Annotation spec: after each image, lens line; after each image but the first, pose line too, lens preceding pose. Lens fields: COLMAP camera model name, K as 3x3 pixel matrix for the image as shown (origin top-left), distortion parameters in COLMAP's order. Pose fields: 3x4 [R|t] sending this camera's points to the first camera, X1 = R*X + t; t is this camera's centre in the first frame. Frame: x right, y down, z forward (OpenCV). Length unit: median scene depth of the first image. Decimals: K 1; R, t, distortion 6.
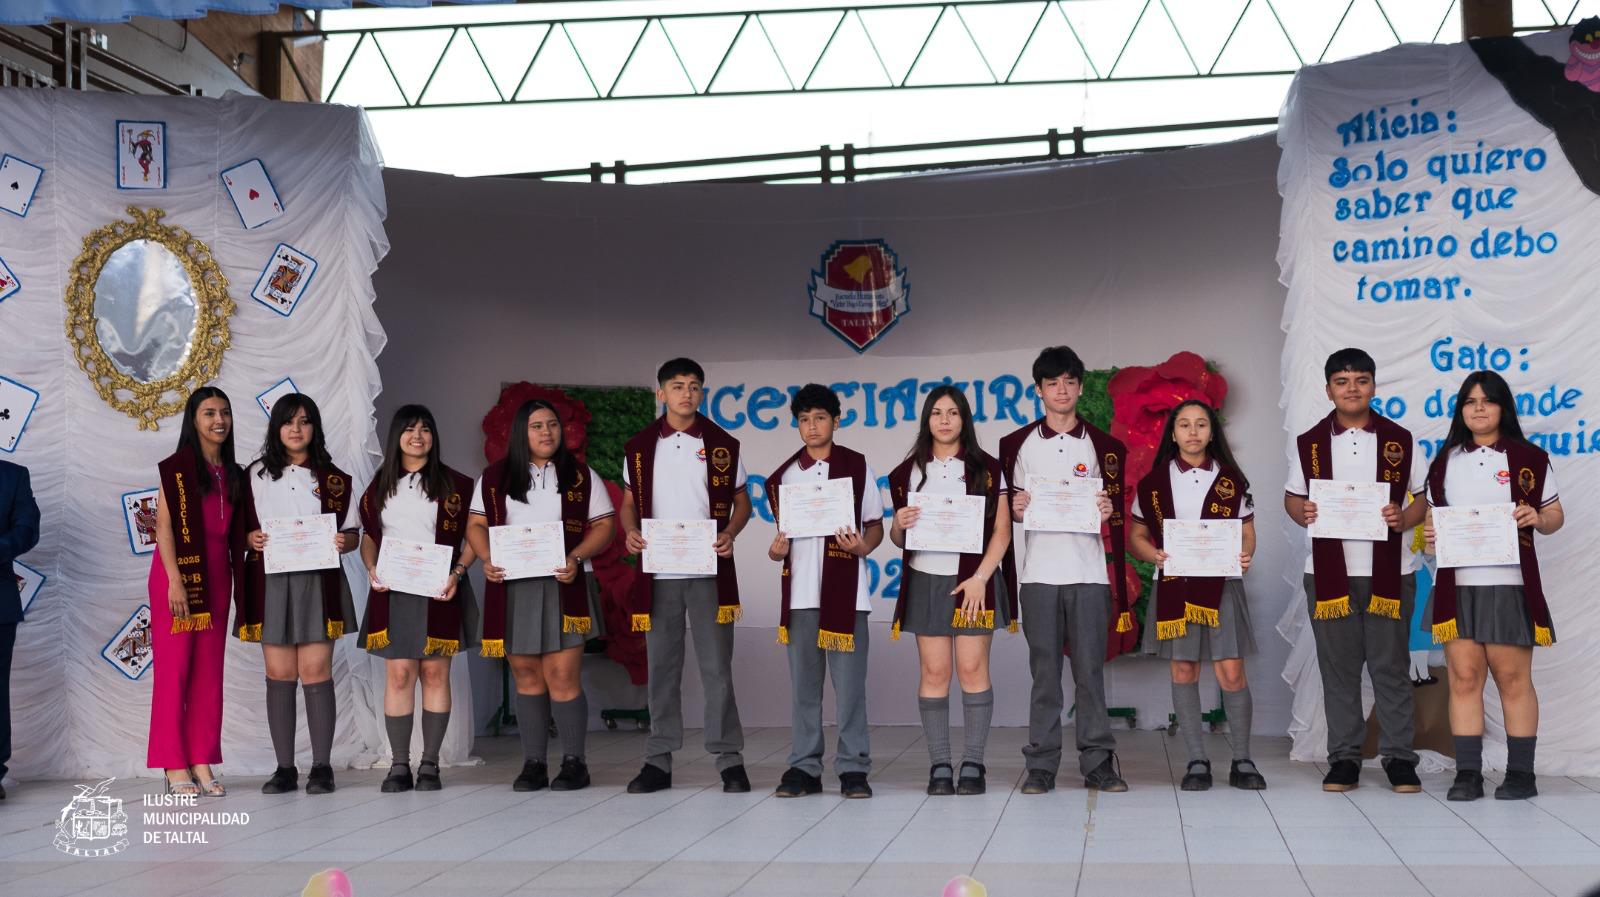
lens RADIAL K [[2527.7, 0, 804.8], [0, 2527.7, 453.9], [0, 0, 1]] dist [0.015245, 0.000000]
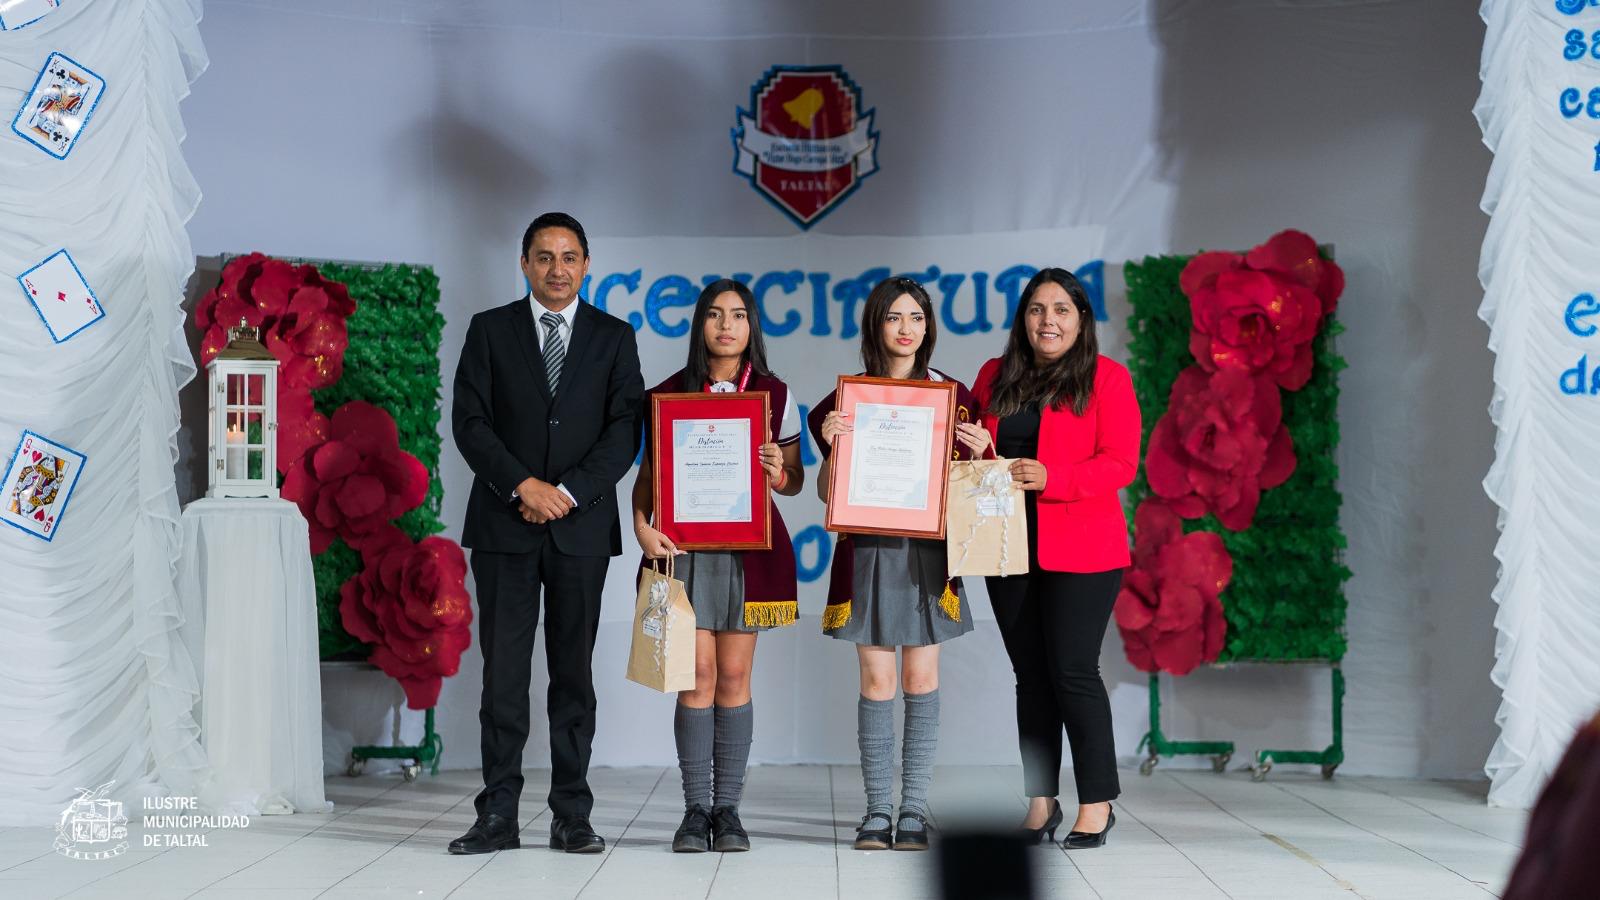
lens RADIAL K [[3772.5, 0, 806.6], [0, 3772.5, 452.6], [0, 0, 1]] dist [-0.015687, 0.000000]
pose [[0.991776, 0.013238, 0.127301, -0.135779], [-0.015626, 0.999720, 0.017783, 0.003801], [-0.127030, -0.019626, 0.991705, -0.038989]]
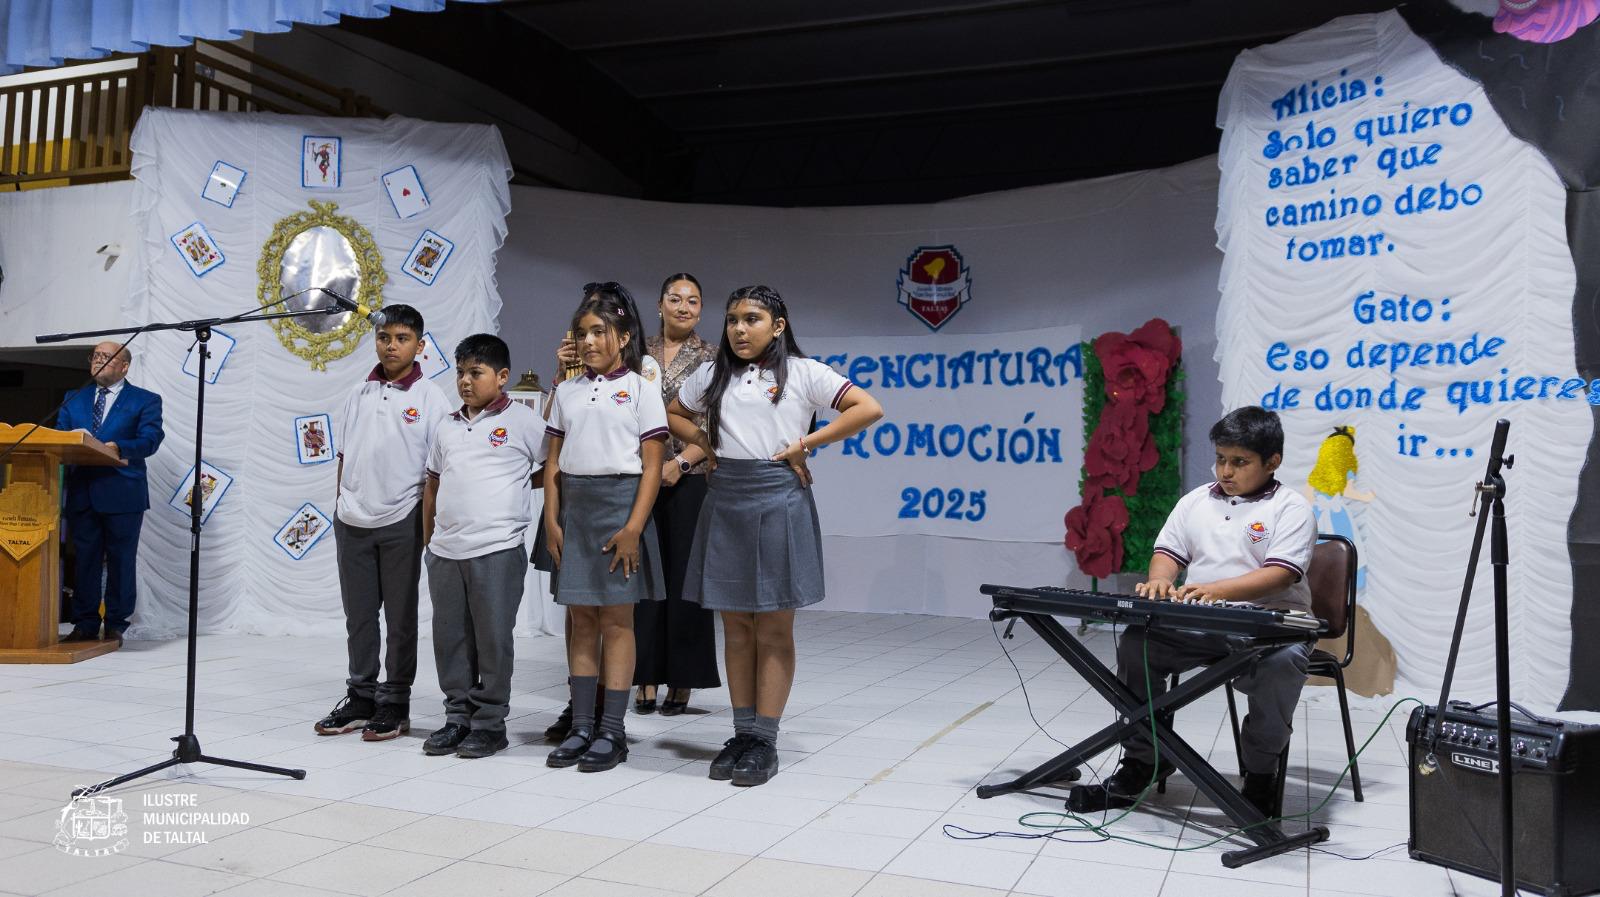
lens RADIAL K [[1314.8, 0, 803.7], [0, 1314.8, 415.1], [0, 0, 1]] dist [0.009902, -0.016022]
pose [[0.972062, 0.019623, -0.233902, 0.145584], [-0.022529, 0.999699, -0.009756, 0.014899], [0.233640, 0.014753, 0.972211, 0.391744]]
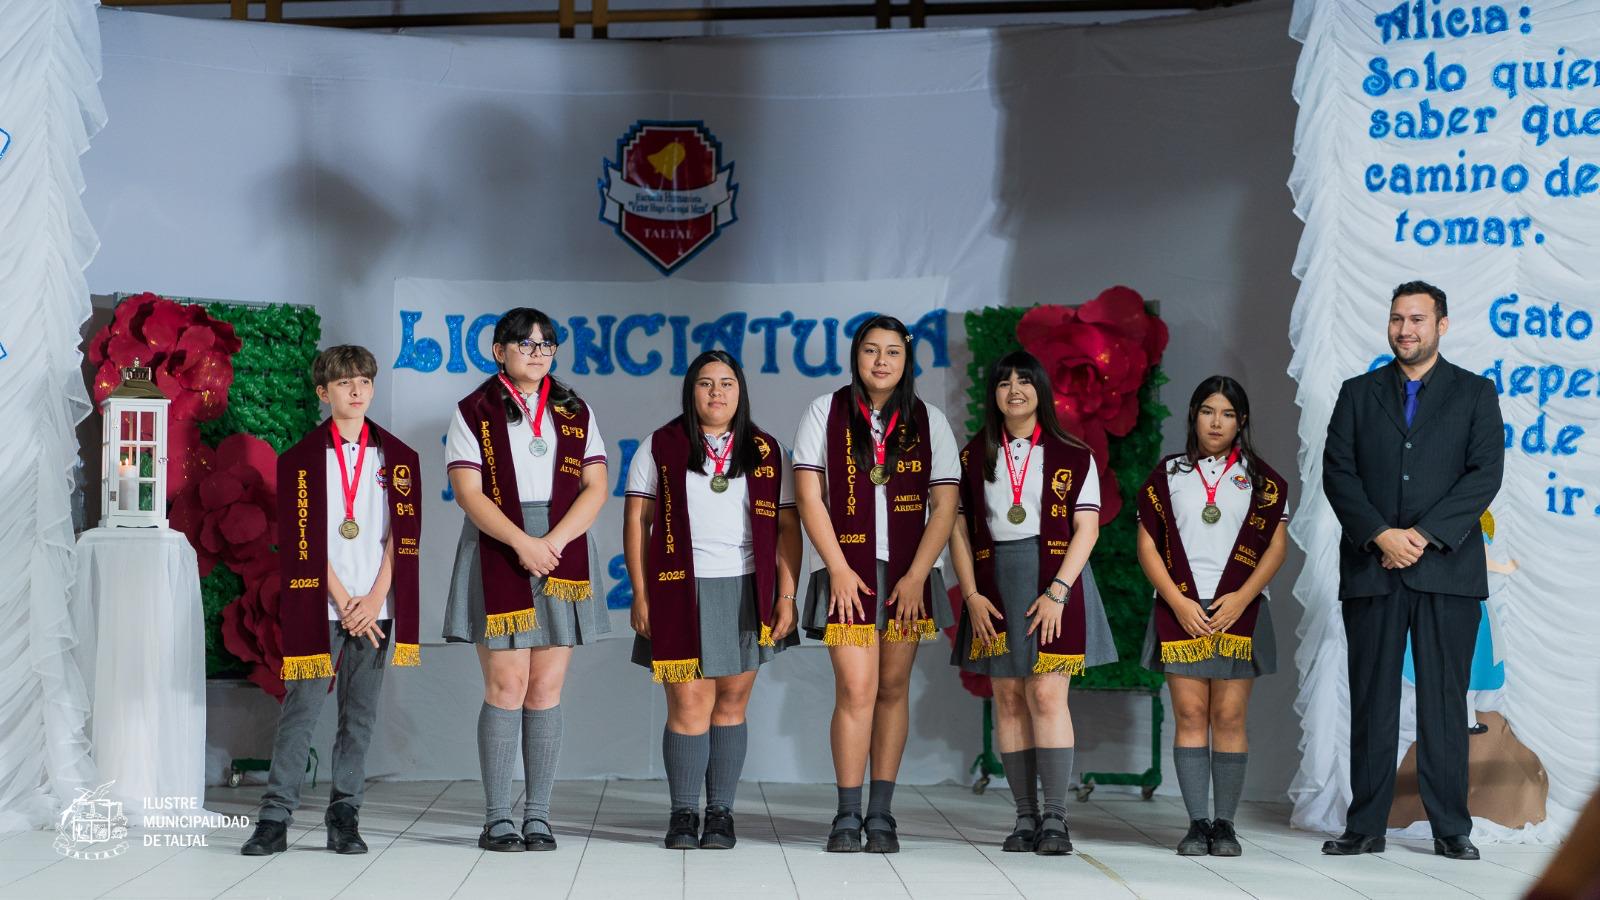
lens RADIAL K [[3772.5, 0, 800.0], [0, 3772.5, 456.9], [0, 0, 1]] dist [-0.015687, 0.000000]
pose [[0.986858, 0.026530, 0.159399, -0.141549], [-0.029670, 0.999409, 0.017352, -0.008825], [-0.158844, -0.021854, 0.987062, -0.116446]]
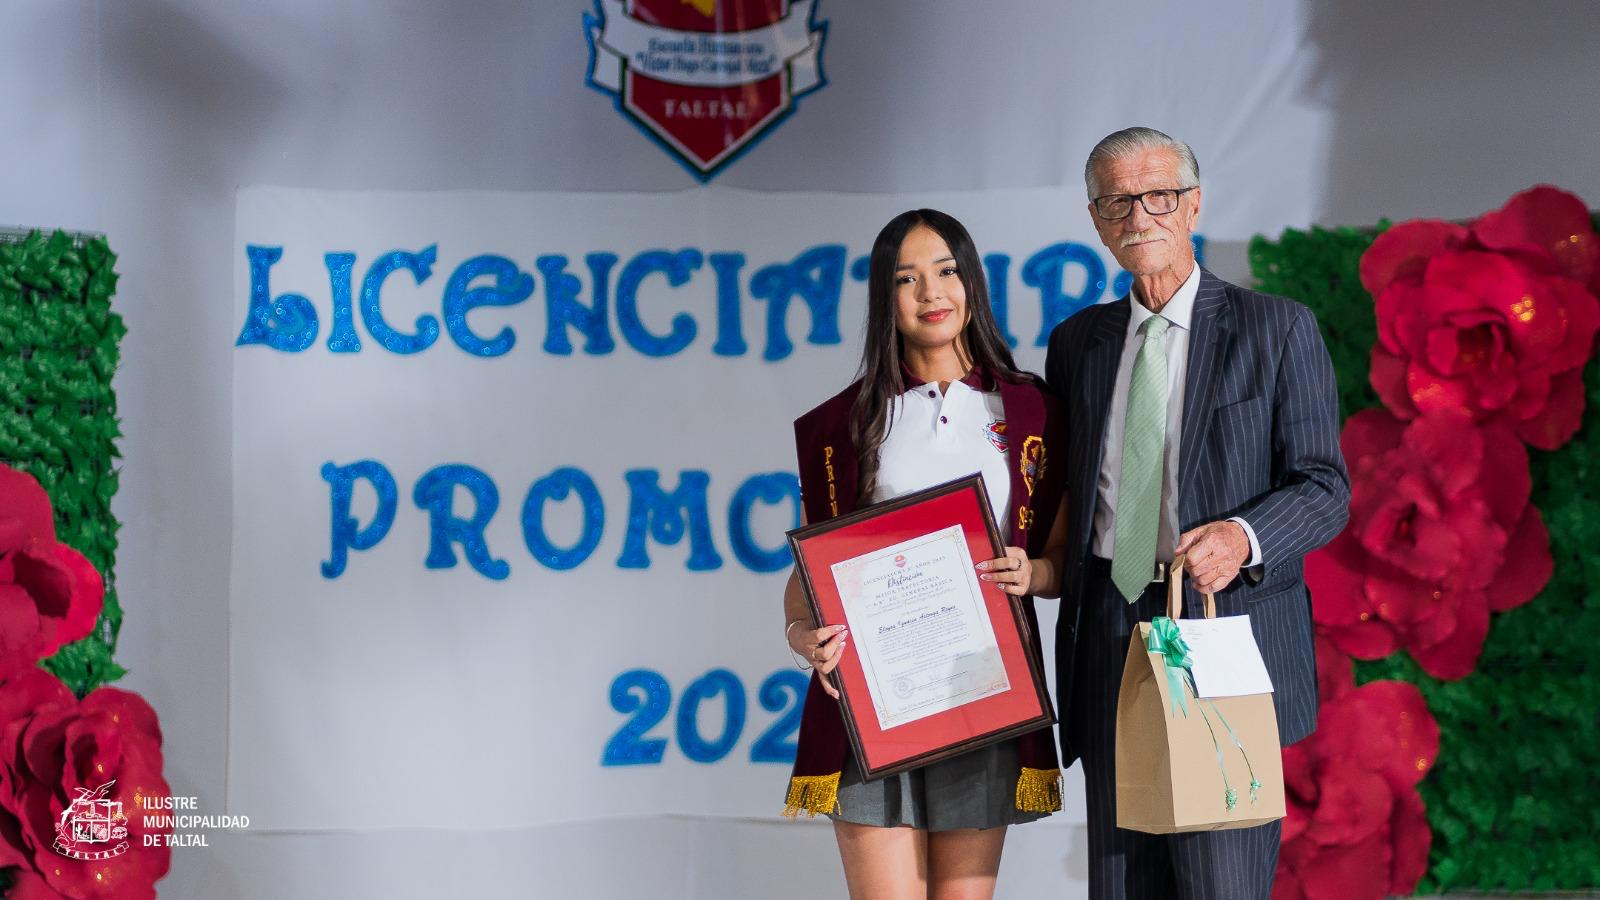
lens RADIAL K [[5704.0, 0, 797.1], [0, 5704.0, 455.6], [0, 0, 1]] dist [-0.036109, 0.000000]
pose [[0.975751, 0.020187, 0.217949, -0.210996], [-0.020533, 0.999789, -0.000679, 0.007791], [-0.217916, -0.003813, 0.975960, 0.083009]]
